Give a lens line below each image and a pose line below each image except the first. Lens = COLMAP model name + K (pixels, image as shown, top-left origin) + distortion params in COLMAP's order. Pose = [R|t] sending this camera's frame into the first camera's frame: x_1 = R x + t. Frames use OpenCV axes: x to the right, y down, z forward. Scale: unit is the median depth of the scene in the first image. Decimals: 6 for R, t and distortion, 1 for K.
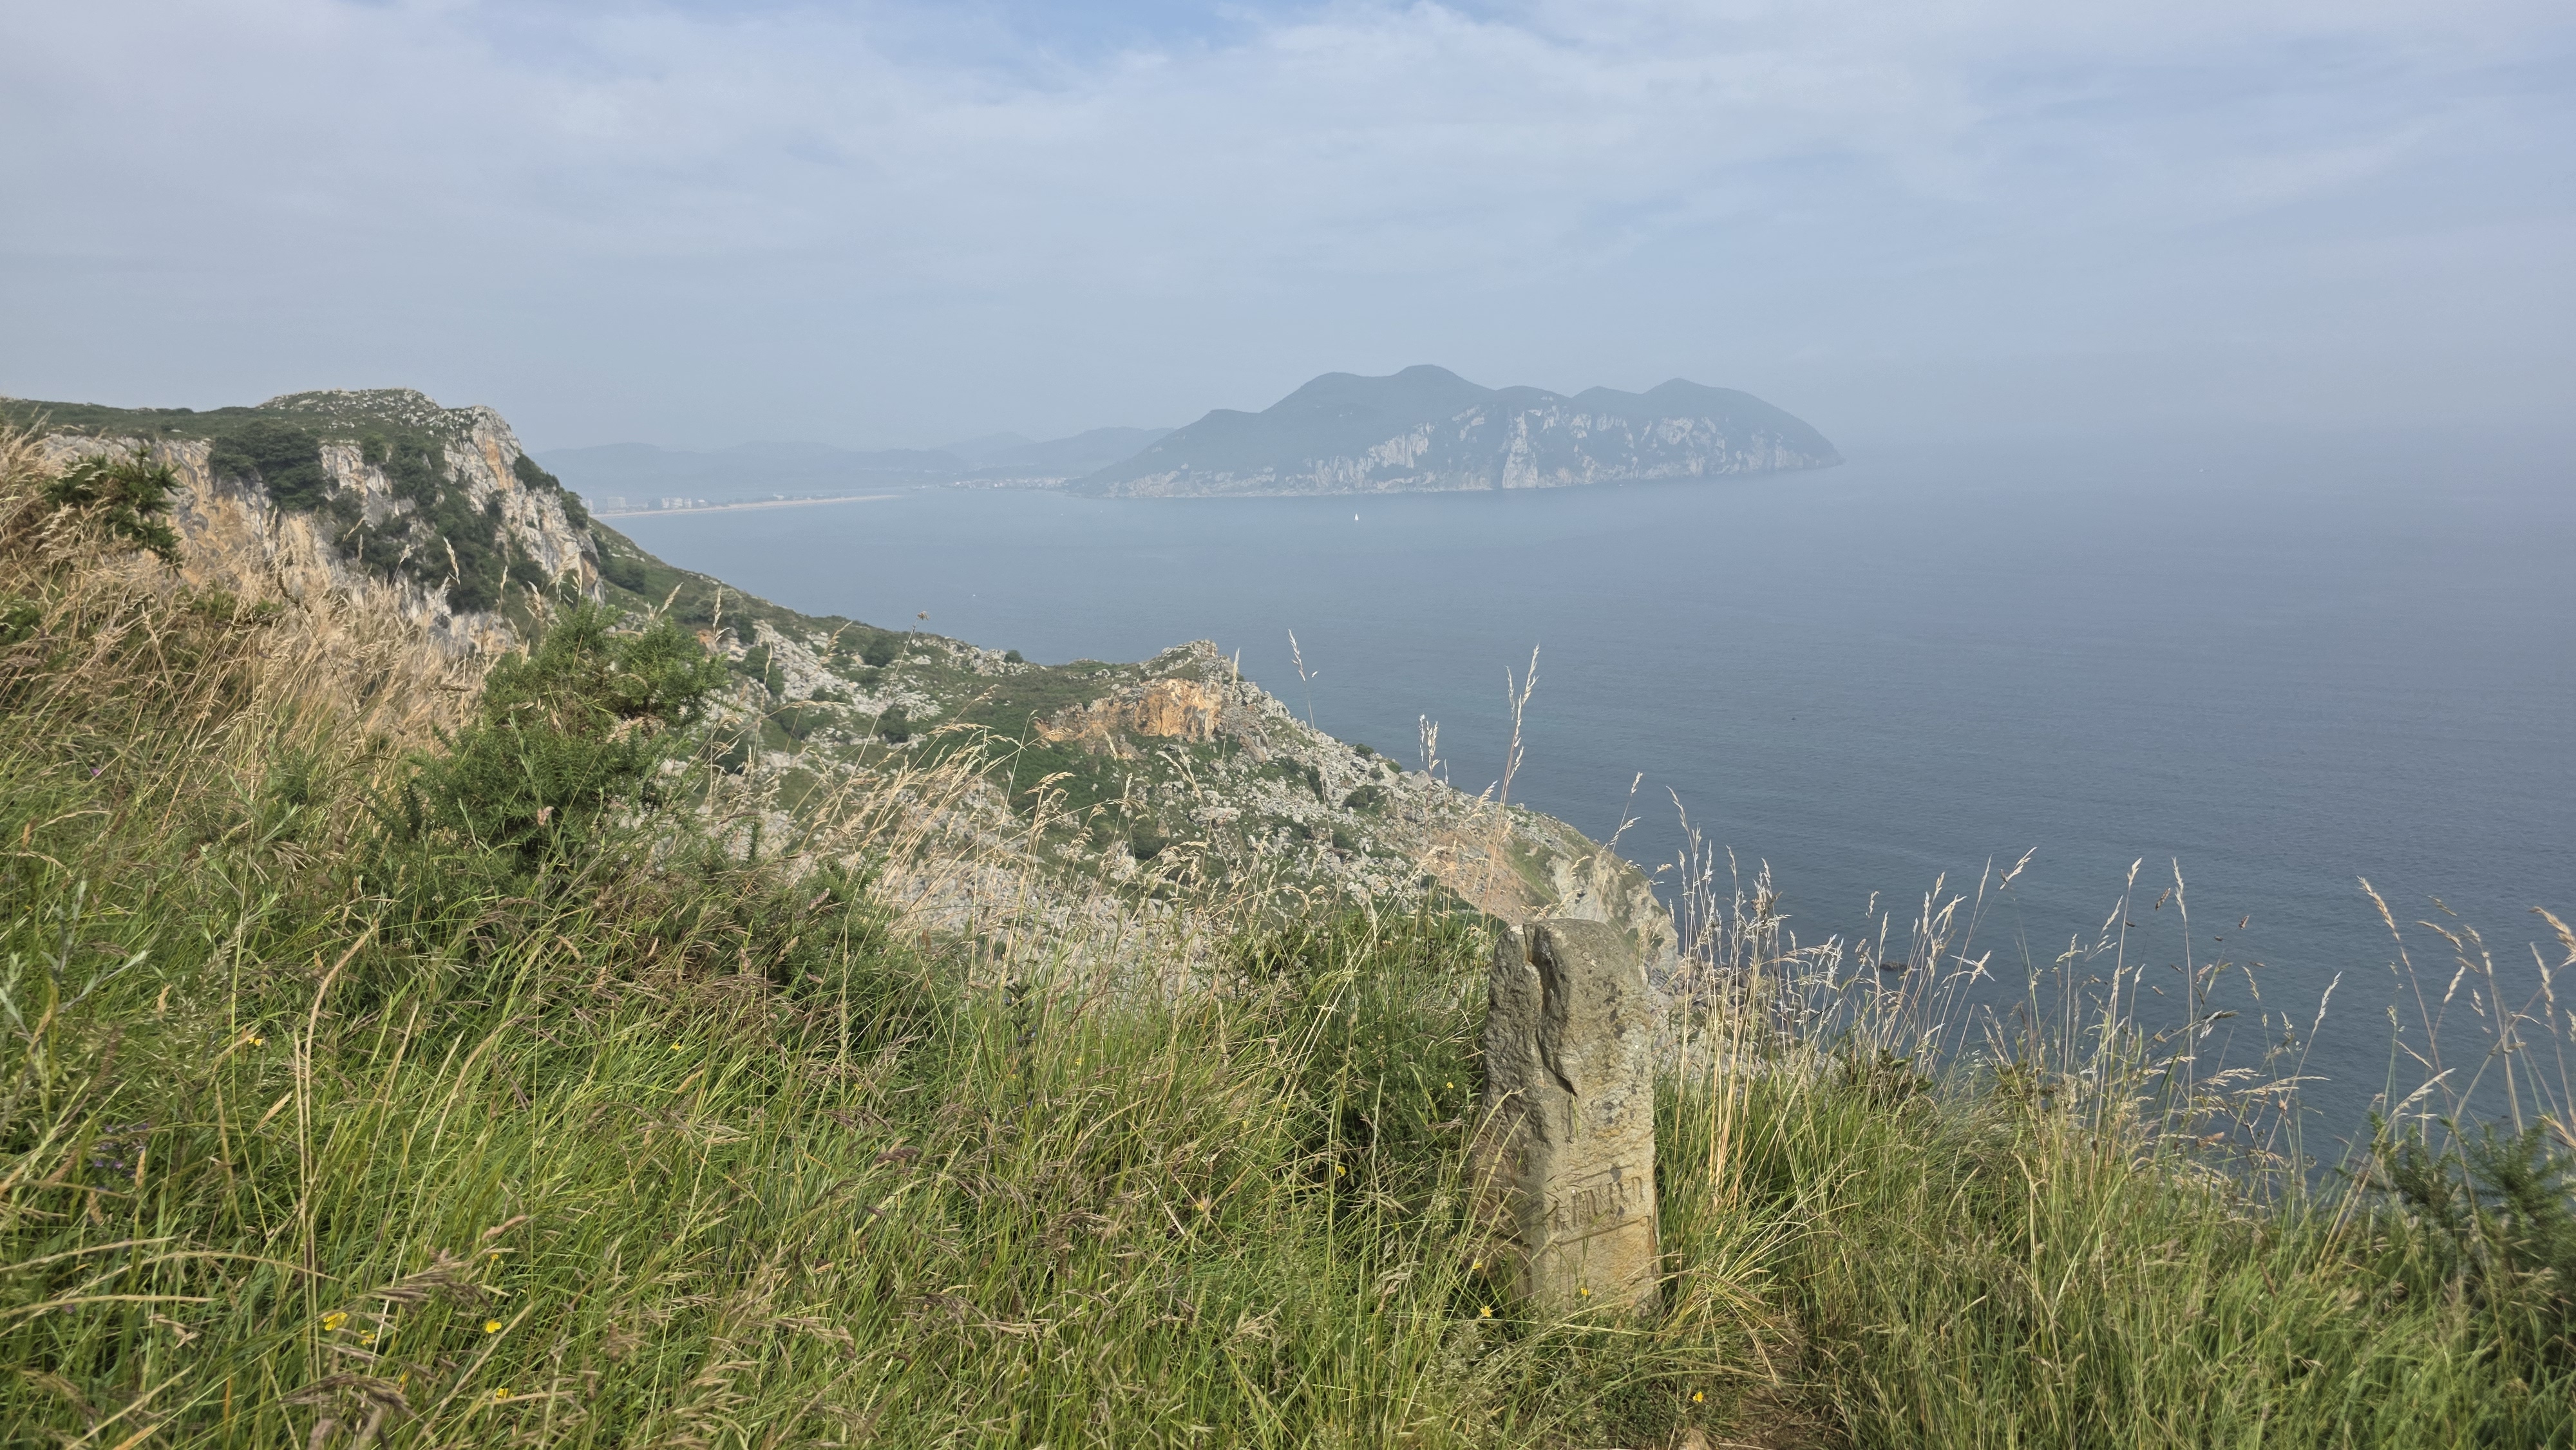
lens RADIAL K [[1659.8, 0, 1278.7], [0, 1659.8, 711.0], [0, 0, 1]] dist [0.086513, -0.002443]
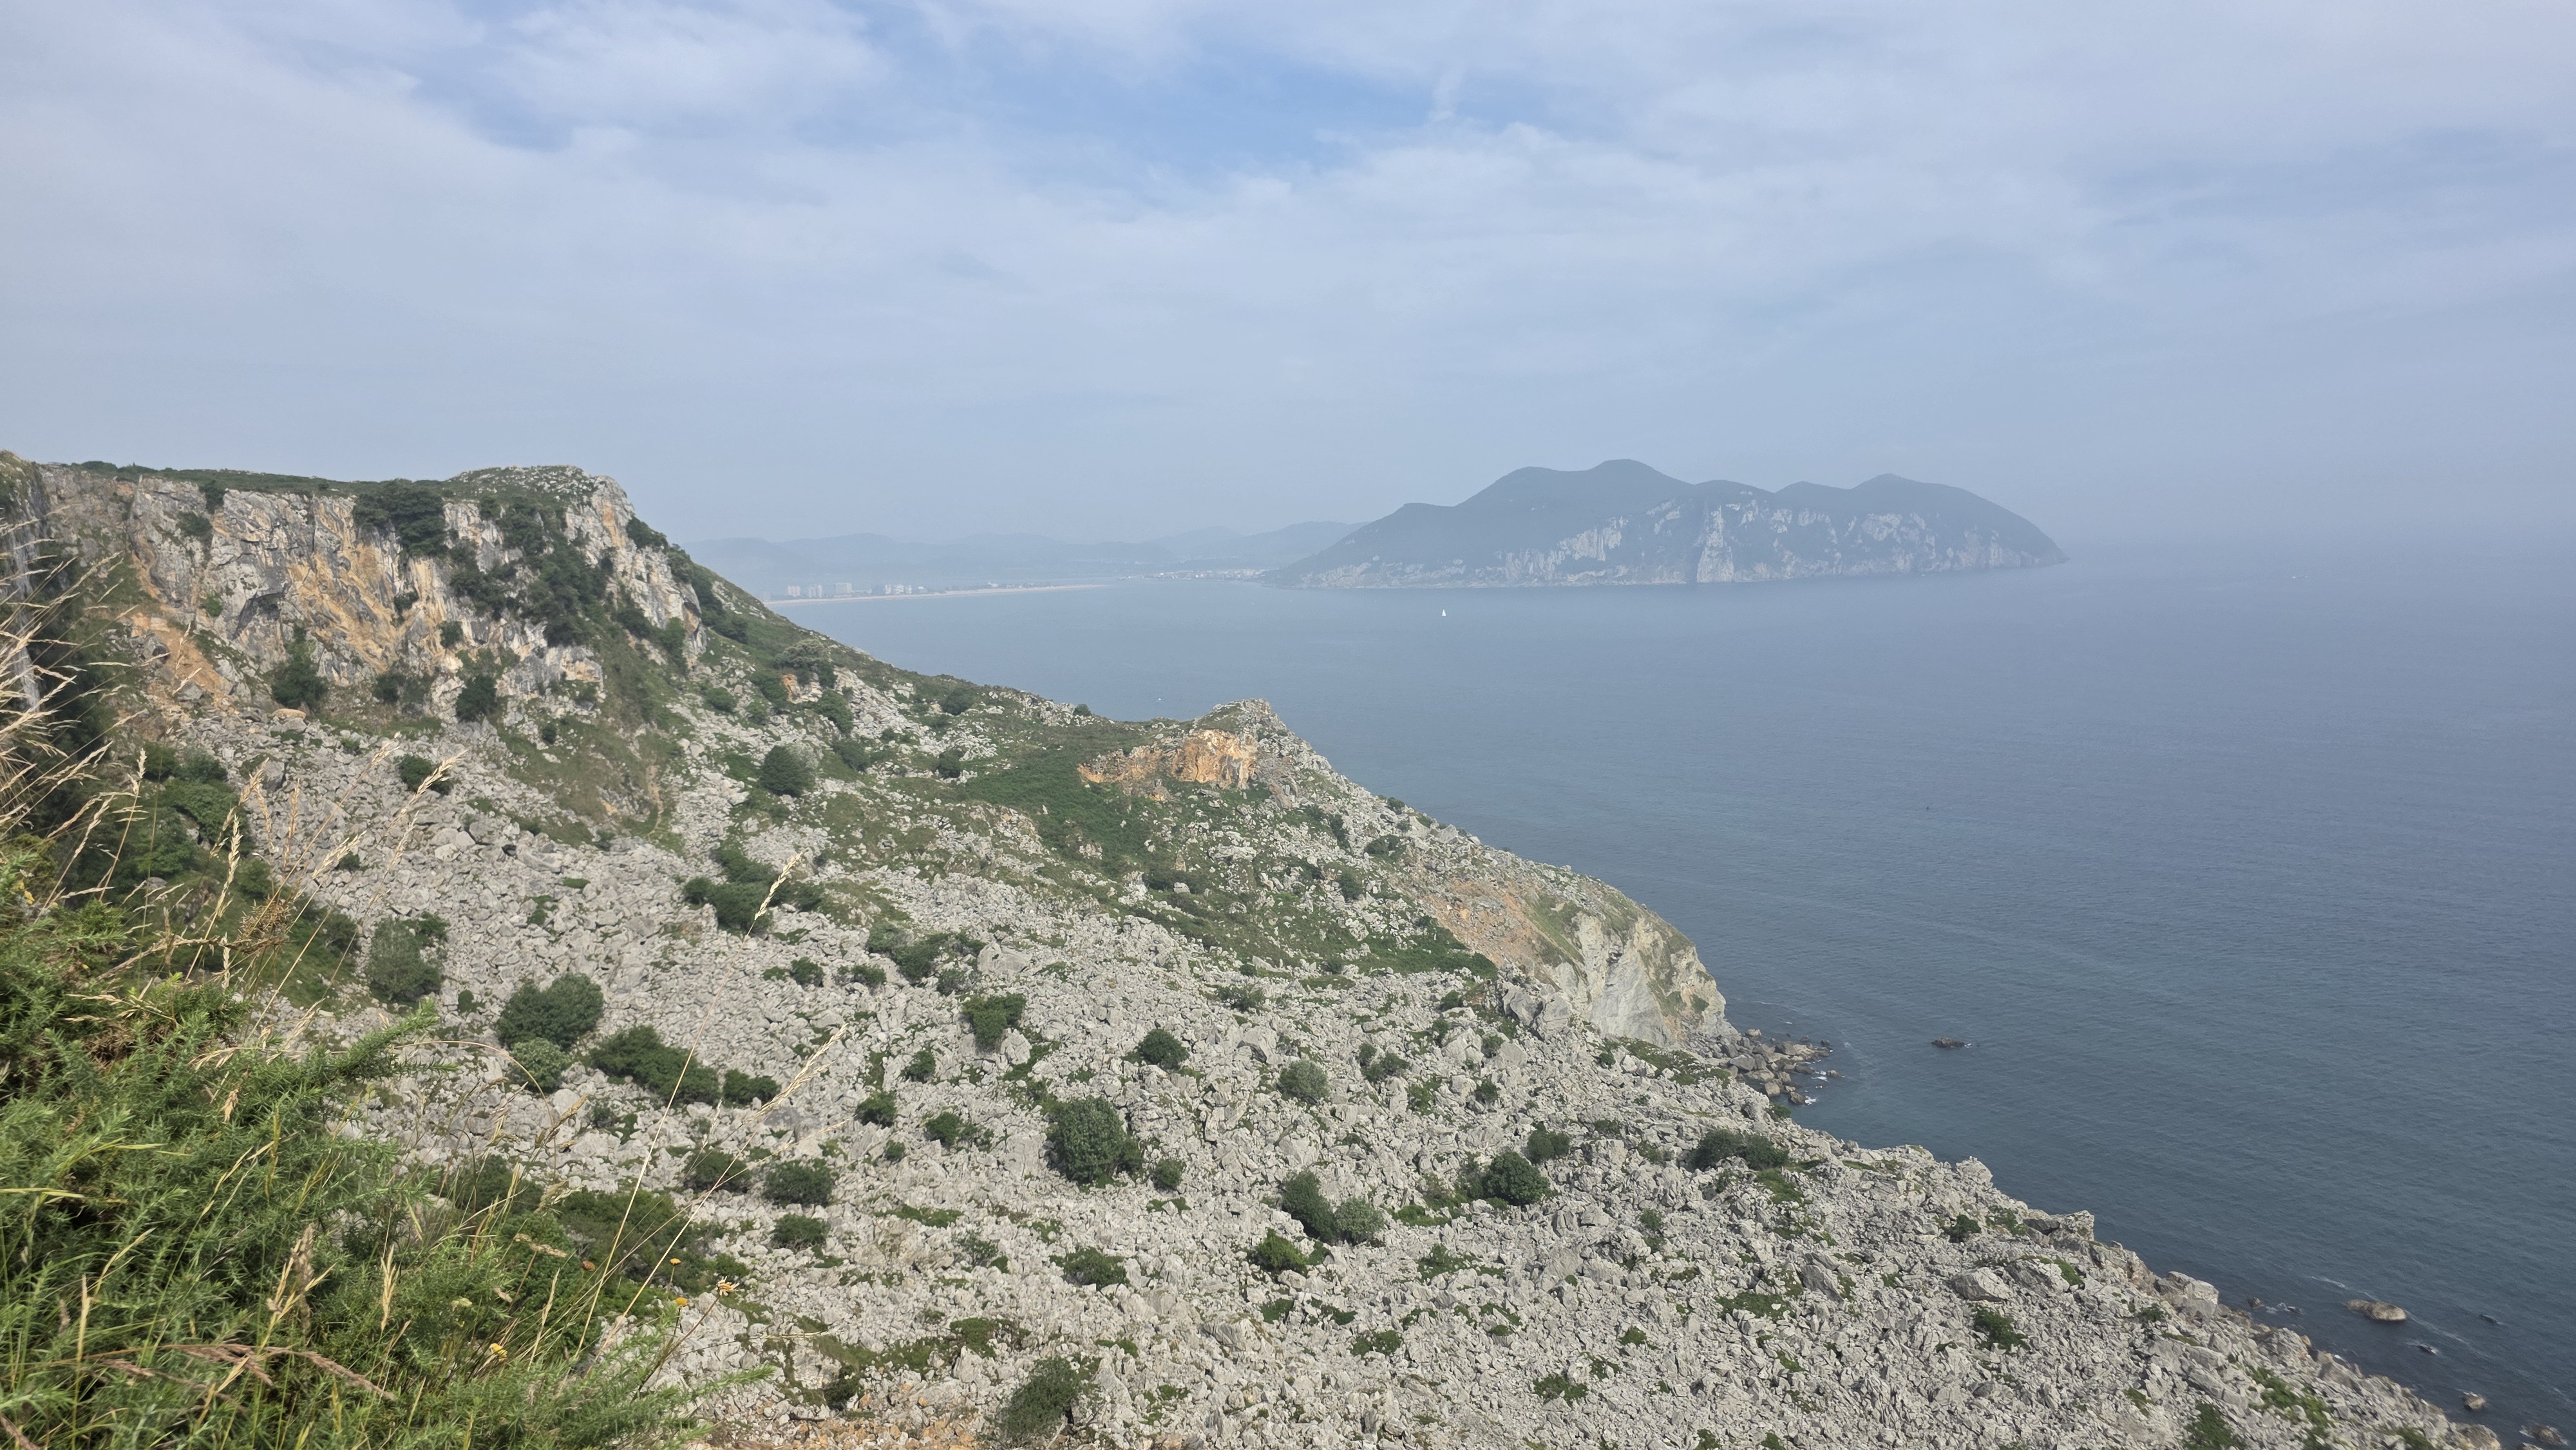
lens RADIAL K [[1659.8, 0, 1278.7], [0, 1659.8, 711.0], [0, 0, 1]] dist [0.086513, -0.002443]
pose [[0.992292, 0.022189, -0.121921, 0.115693], [-0.028902, 0.998146, -0.053573, 0.025703], [0.120506, 0.056683, 0.991093, -0.071849]]
